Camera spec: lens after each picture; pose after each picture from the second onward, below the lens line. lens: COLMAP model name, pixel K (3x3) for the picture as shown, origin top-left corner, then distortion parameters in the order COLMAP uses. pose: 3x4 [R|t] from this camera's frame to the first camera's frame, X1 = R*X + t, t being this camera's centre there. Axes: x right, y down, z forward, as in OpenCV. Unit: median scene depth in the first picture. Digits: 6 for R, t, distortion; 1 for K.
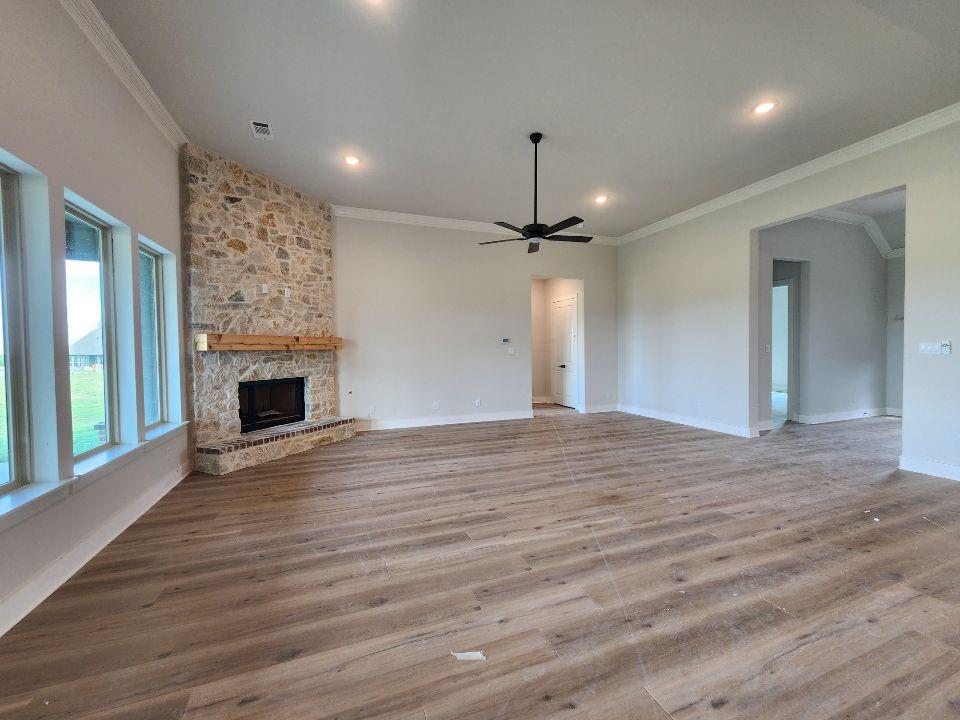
lens RADIAL K [[390.7, 0, 481.4], [0, 390.7, 359.7], [0, 0, 1]] dist [0.013236, -0.006968]
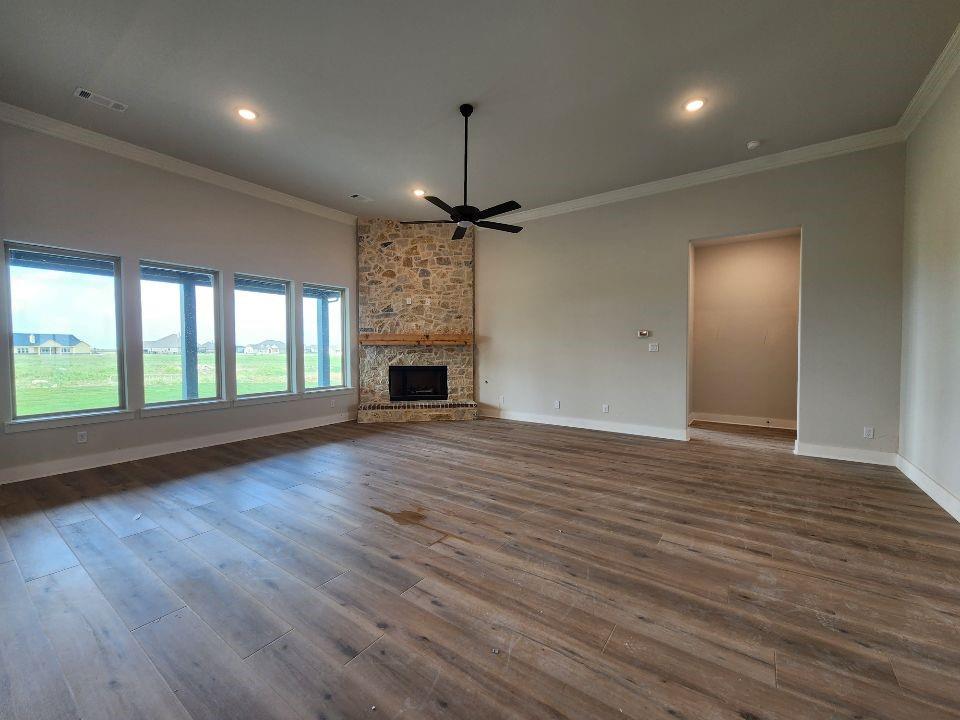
lens RADIAL K [[390.7, 0, 481.4], [0, 390.7, 359.7], [0, 0, 1]] dist [0.013236, -0.006968]
pose [[0.556875, 0.033688, -0.829913, 0.807439], [-0.024922, 0.999405, 0.023844, -0.011375], [0.830222, 0.007405, 0.557383, 0.462771]]
